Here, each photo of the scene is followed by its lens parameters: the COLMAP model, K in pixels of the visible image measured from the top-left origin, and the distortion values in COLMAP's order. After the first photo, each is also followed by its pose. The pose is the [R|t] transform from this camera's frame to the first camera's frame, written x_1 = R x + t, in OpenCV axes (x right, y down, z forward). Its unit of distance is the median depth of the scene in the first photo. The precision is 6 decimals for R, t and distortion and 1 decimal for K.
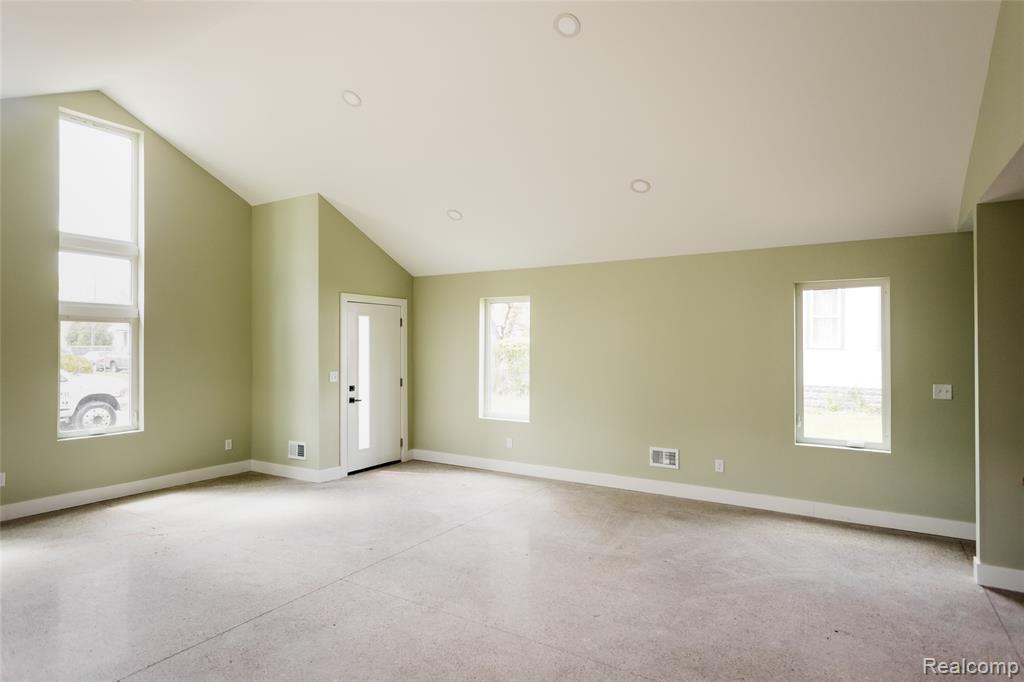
lens RADIAL K [[577.1, 0, 514.2], [0, 577.1, 341.7], [0, 0, 1]] dist [0.031192, 0.003823]
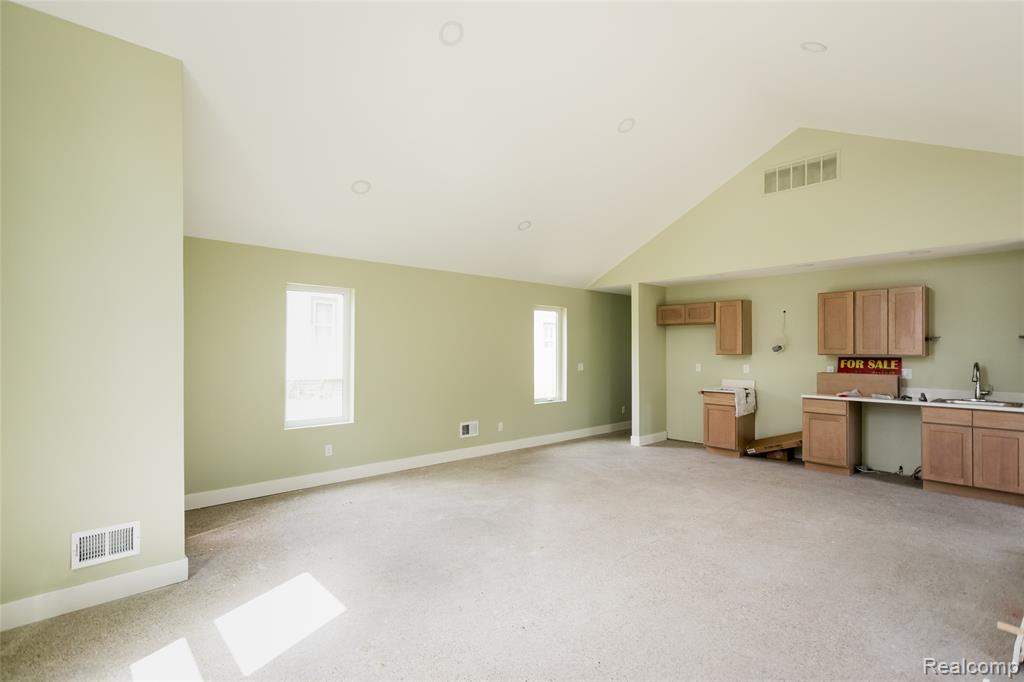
lens RADIAL K [[492.6, 0, 517.8], [0, 492.6, 350.6], [0, 0, 1]] dist [0.030094, 0.000925]
pose [[0.267184, -0.001543, 0.963644, -0.759064], [-0.007326, 0.999967, 0.003632, 0.018872], [-0.963618, -0.008030, 0.267163, 0.588938]]
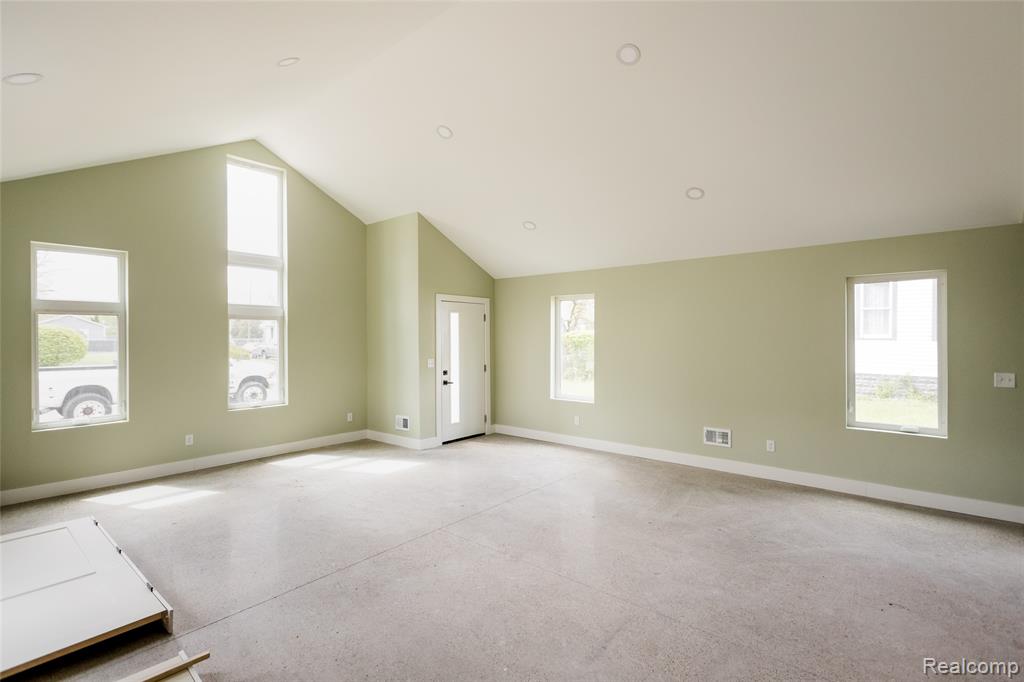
lens RADIAL K [[492.6, 0, 511.2], [0, 492.6, 339.3], [0, 0, 1]] dist [0.030094, 0.000925]
pose [[0.989407, -0.003291, -0.145133, 0.005886], [0.004982, 0.999924, 0.011292, -0.000376], [0.145085, -0.011895, 0.989348, 0.002071]]
